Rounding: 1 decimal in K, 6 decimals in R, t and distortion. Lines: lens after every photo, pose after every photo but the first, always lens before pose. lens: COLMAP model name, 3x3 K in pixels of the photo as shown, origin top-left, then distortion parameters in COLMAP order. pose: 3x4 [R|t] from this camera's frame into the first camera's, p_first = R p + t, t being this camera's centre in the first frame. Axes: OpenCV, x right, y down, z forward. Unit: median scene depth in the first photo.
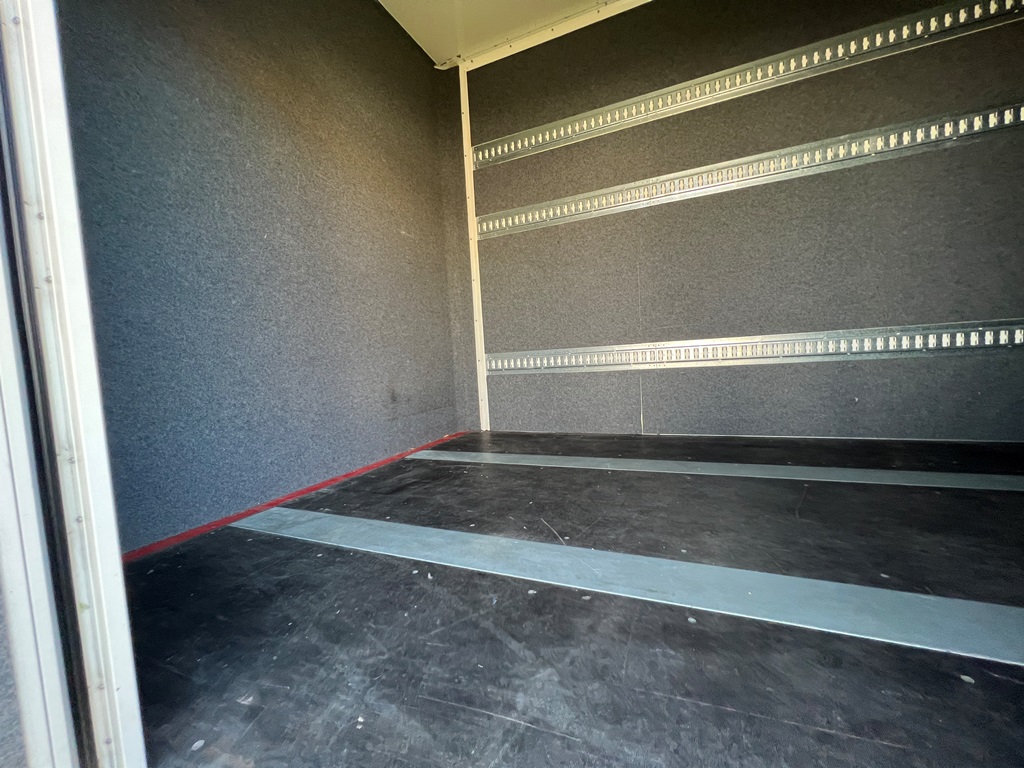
lens RADIAL K [[409.7, 0, 511.0], [0, 409.7, 385.2], [0, 0, 1]] dist [-0.001657, 0.000026]
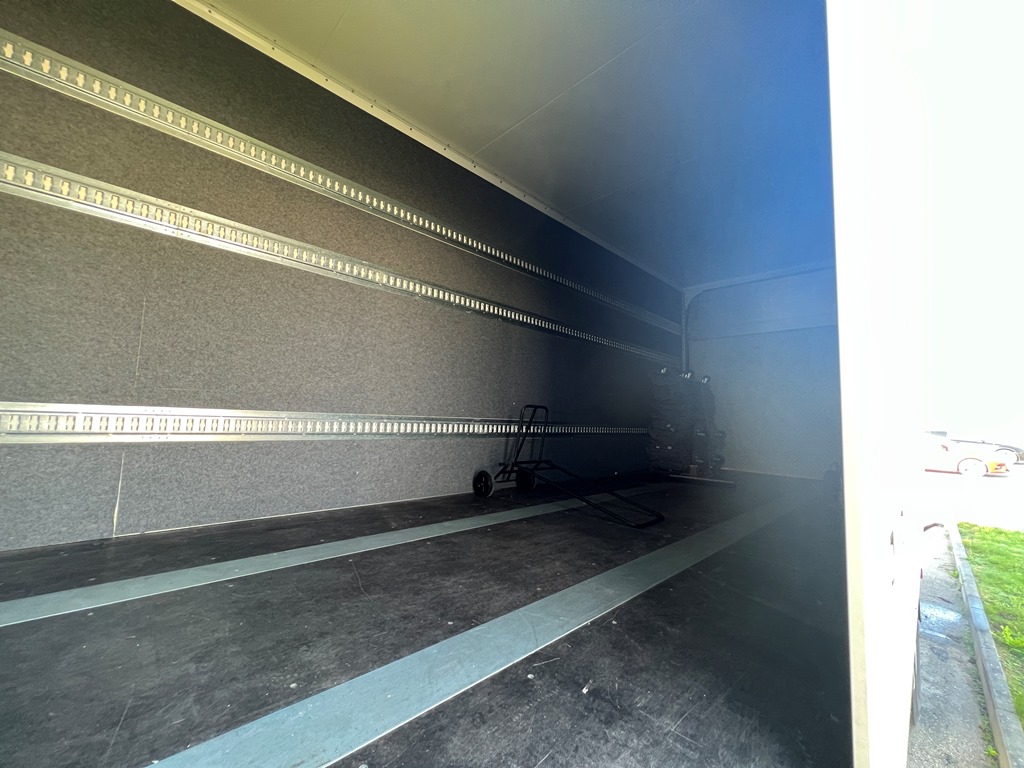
lens RADIAL K [[409.7, 0, 511.0], [0, 409.7, 385.2], [0, 0, 1]] dist [-0.001657, 0.000026]
pose [[0.364554, 0.147666, 0.919399, -0.138411], [0.001419, 0.987257, -0.159127, -0.028923], [-0.931181, 0.059315, 0.359699, 0.148050]]
